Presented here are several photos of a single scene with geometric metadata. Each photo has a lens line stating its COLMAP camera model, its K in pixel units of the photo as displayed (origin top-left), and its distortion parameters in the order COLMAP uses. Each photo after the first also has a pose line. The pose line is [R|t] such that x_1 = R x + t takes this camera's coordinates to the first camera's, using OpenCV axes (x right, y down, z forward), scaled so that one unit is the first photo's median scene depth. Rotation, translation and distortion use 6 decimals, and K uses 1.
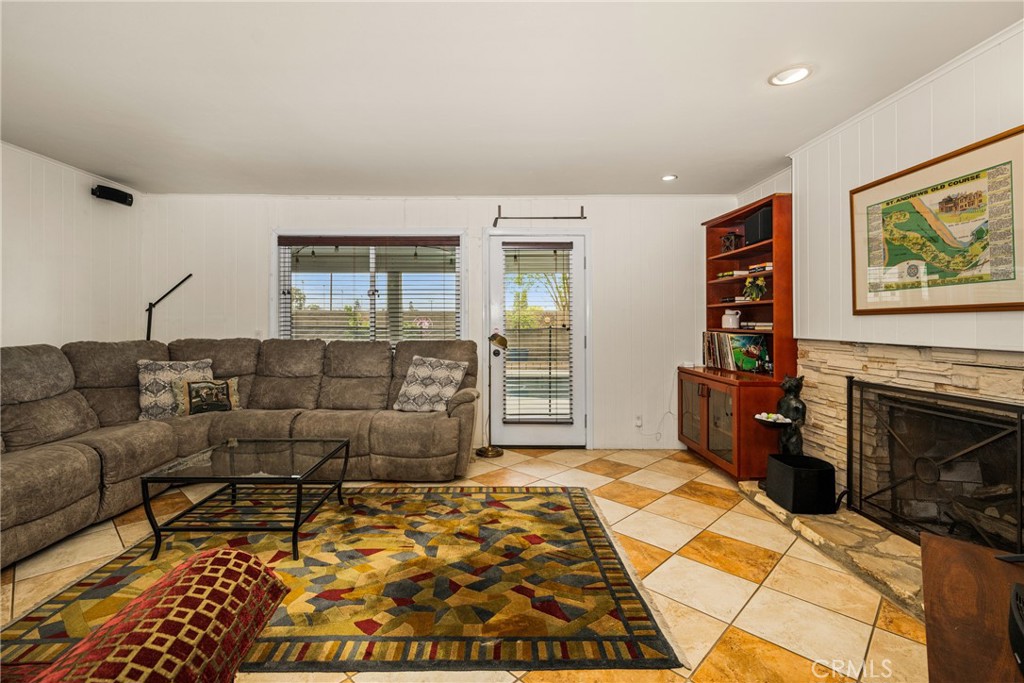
lens RADIAL K [[440.0, 0, 508.1], [0, 440.0, 327.0], [0, 0, 1]] dist [0.000605, 0.000331]
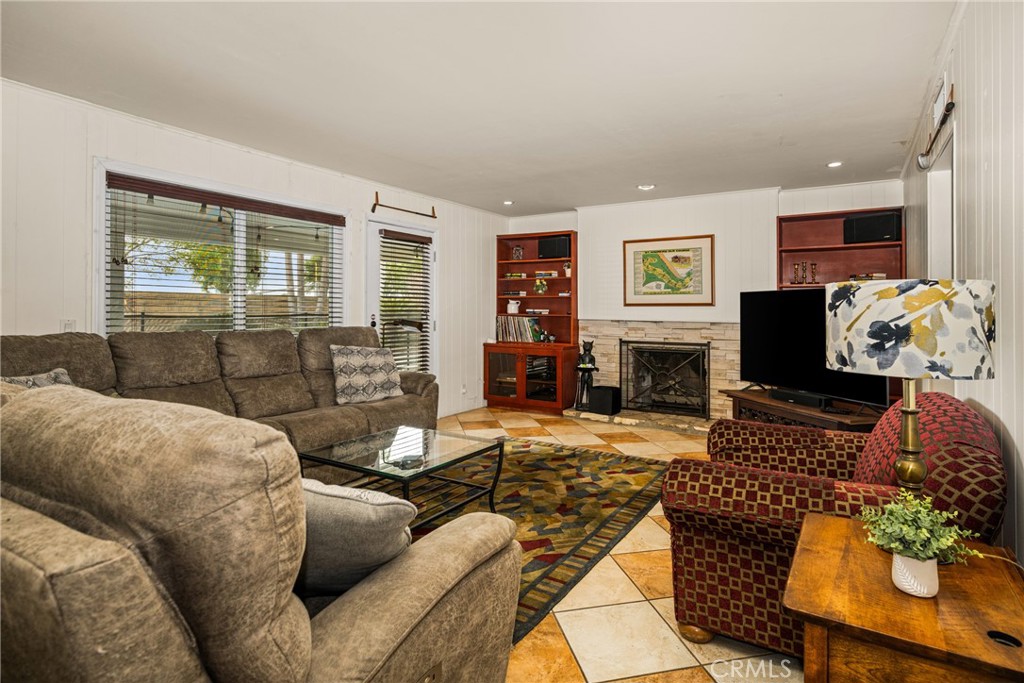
lens RADIAL K [[482.5, 0, 511.1], [0, 482.5, 310.9], [0, 0, 1]] dist [0.001610, 0.000081]
pose [[0.581021, 0.000621, 0.813889, -0.982748], [0.001673, 0.999997, -0.001957, -0.002840], [-0.813887, 0.002499, 0.581018, 0.149944]]
